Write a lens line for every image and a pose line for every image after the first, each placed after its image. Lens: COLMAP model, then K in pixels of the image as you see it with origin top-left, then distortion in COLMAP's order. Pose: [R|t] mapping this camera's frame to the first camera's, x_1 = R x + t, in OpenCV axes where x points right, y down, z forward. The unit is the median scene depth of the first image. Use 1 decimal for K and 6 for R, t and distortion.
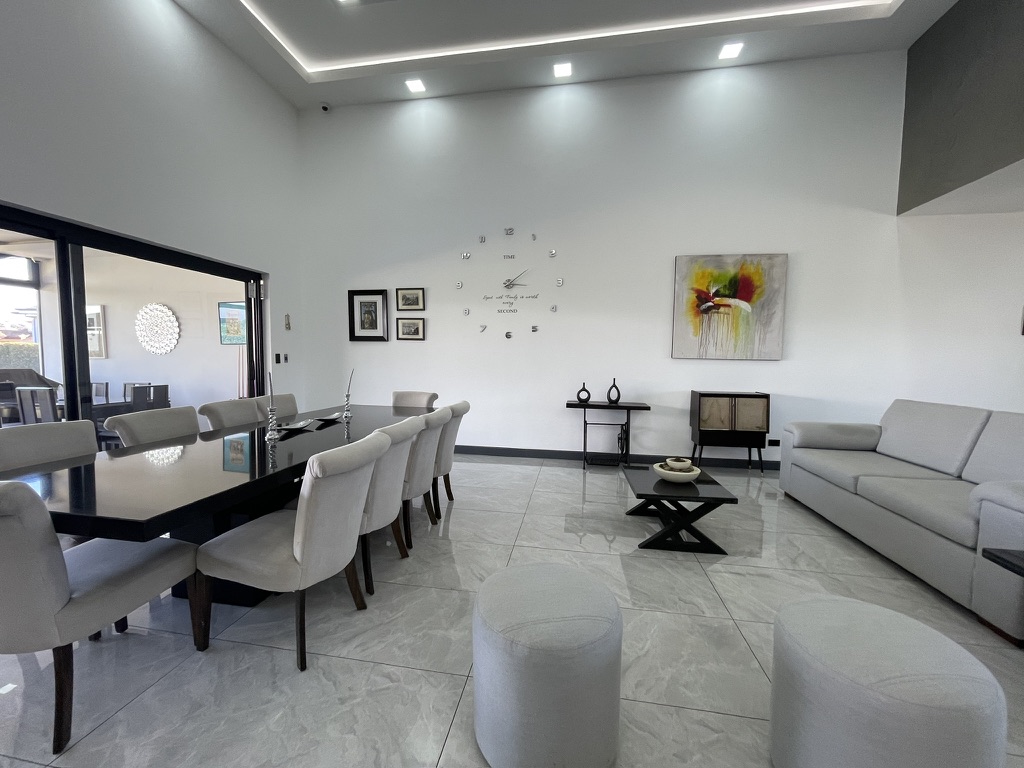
lens RADIAL K [[414.5, 0, 505.5], [0, 414.5, 386.9], [0, 0, 1]] dist [-0.000337, 0.000424]
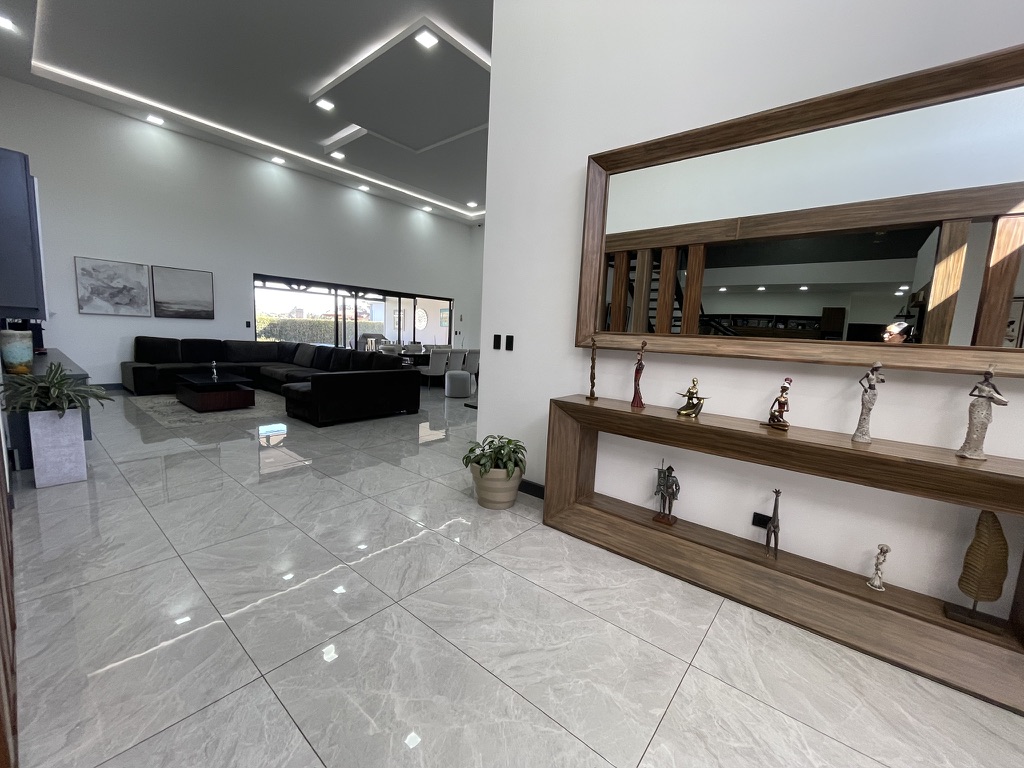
lens RADIAL K [[414.5, 0, 505.5], [0, 414.5, 386.9], [0, 0, 1]] dist [-0.000337, 0.000424]
pose [[0.865045, 0.093595, -0.492887, 1.050067], [-0.070962, 0.995393, 0.064475, 0.079264], [0.496651, -0.020798, 0.867701, -1.099837]]
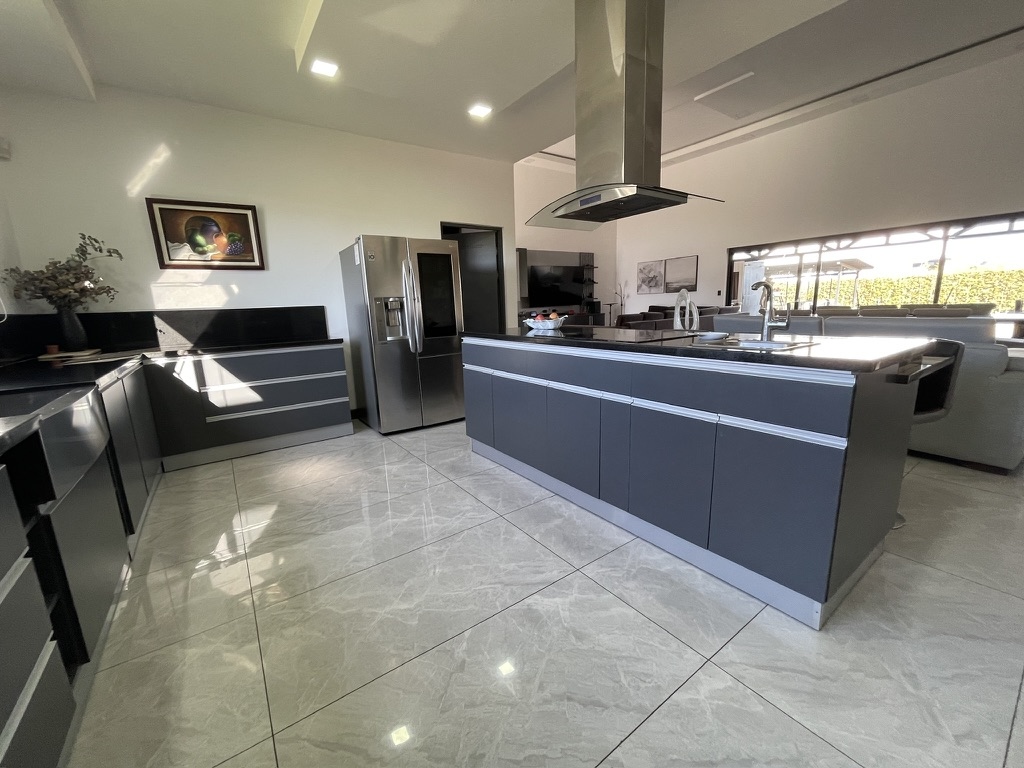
lens RADIAL K [[414.5, 0, 505.5], [0, 414.5, 386.9], [0, 0, 1]] dist [-0.000337, 0.000424]
pose [[-0.702349, 0.152406, -0.695326, 1.541539], [-0.021142, 0.971914, 0.234385, -0.002024], [0.711519, 0.179321, -0.679400, 0.676929]]
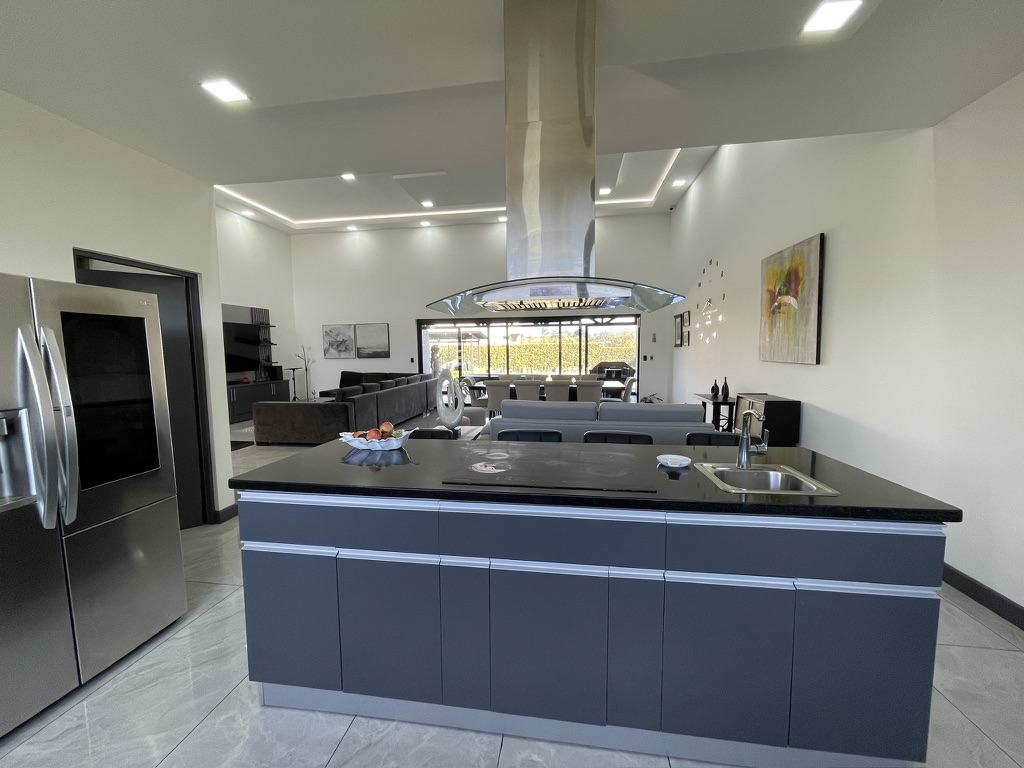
lens RADIAL K [[414.5, 0, 505.5], [0, 414.5, 386.9], [0, 0, 1]] dist [-0.000337, 0.000424]
pose [[0.024750, 0.074228, -0.996934, 1.452331], [-0.057465, 0.995696, 0.072709, -0.043627], [0.998041, 0.055489, 0.028909, 0.364651]]
